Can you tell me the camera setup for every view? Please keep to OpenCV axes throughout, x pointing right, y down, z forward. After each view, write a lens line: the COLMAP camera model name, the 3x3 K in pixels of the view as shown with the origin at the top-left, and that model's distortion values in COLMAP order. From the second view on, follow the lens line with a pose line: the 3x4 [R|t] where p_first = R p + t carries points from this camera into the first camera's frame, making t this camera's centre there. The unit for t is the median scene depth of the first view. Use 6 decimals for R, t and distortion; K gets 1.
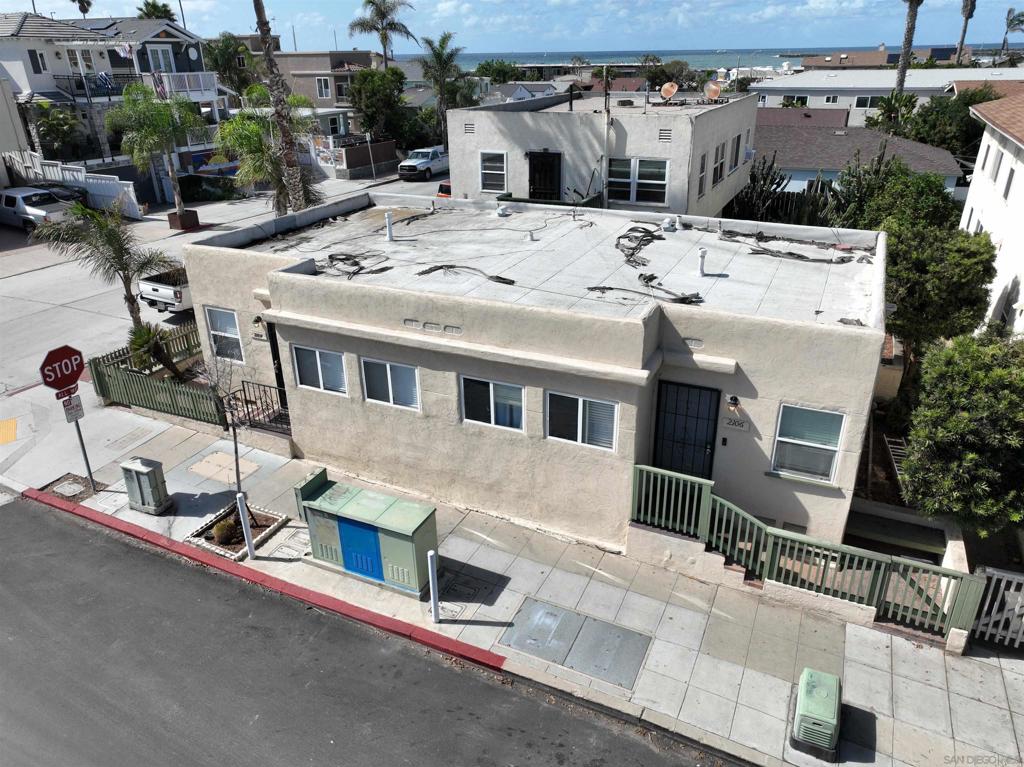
lens RADIAL K [[720.1, 0, 518.2], [0, 720.1, 380.5], [0, 0, 1]] dist [-0.001929, 0.016466]
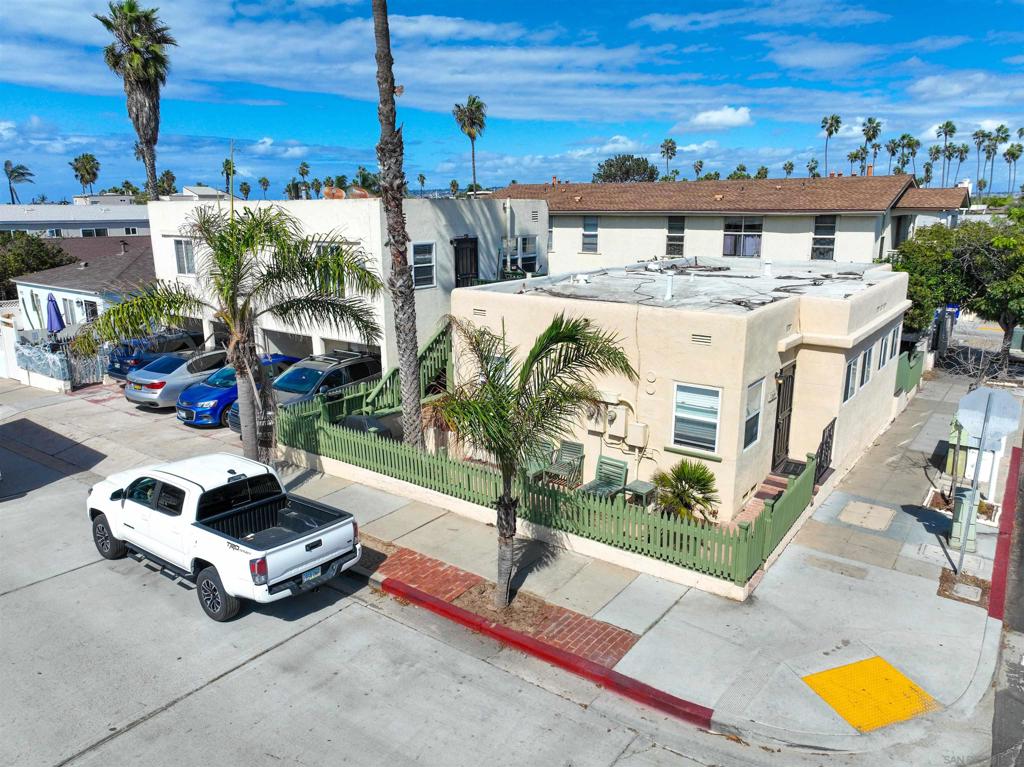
lens RADIAL K [[720.1, 0, 518.2], [0, 720.1, 380.5], [0, 0, 1]] dist [-0.001929, 0.016466]
pose [[0.197045, -0.218960, 0.955631, -1.394865], [0.407652, 0.904781, 0.123253, -0.350033], [-0.891624, 0.365278, 0.267542, 1.117103]]
